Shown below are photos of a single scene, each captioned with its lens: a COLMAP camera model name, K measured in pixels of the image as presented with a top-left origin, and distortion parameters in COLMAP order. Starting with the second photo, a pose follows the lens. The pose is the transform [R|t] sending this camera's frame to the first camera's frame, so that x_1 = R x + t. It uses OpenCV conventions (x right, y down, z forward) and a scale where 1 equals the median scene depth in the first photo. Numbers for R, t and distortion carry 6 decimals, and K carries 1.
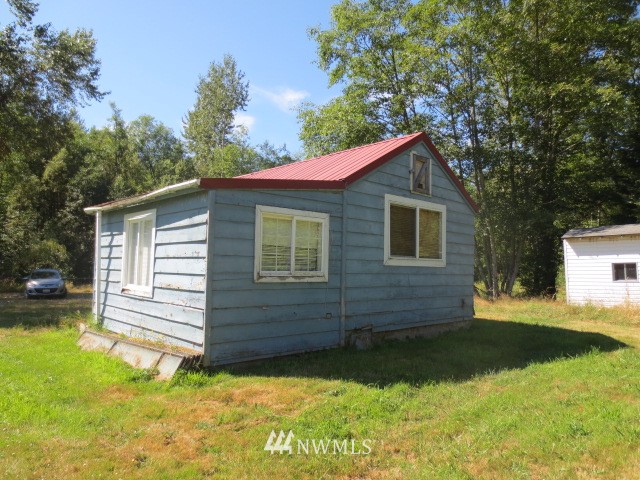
lens RADIAL K [[461.0, 0, 316.9], [0, 461.0, 242.3], [0, 0, 1]] dist [-0.036396, -0.007287]
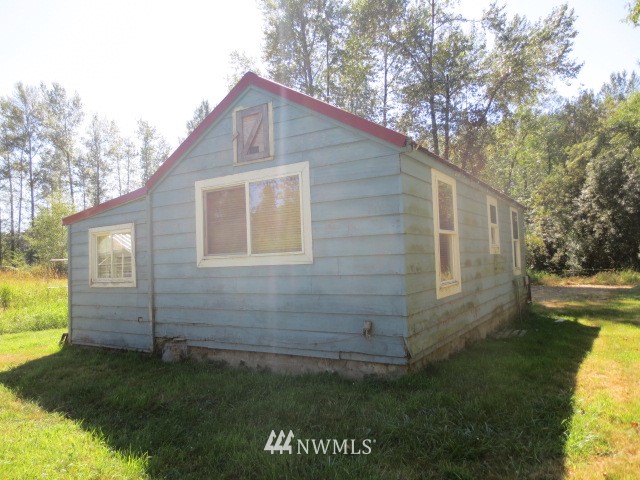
lens RADIAL K [[461.0, 0, 316.7], [0, 461.0, 237.0], [0, 0, 1]] dist [-0.036396, -0.007287]
pose [[0.253261, -0.080397, -0.964052, 0.992536], [0.098081, 0.993540, -0.057090, 0.062590], [0.962413, -0.080097, 0.259510, 0.982357]]
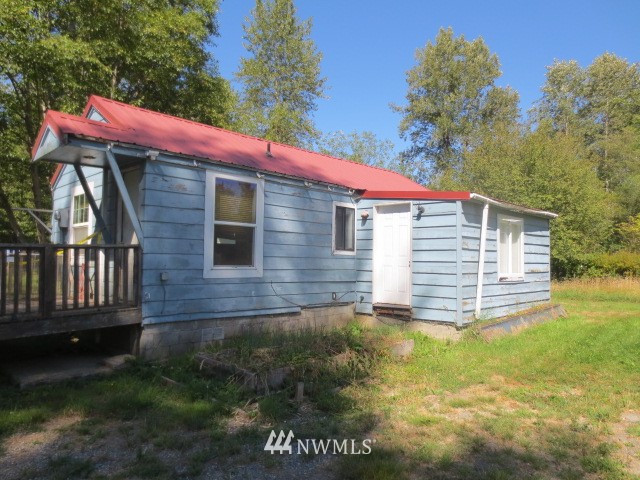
lens RADIAL K [[461.0, 0, 319.9], [0, 461.0, 241.5], [0, 0, 1]] dist [-0.036396, -0.007287]
pose [[-0.038334, 0.034516, 0.998669, -1.134225], [-0.058114, 0.997635, -0.036711, 0.056596], [-0.997574, -0.059444, -0.036238, 1.083782]]
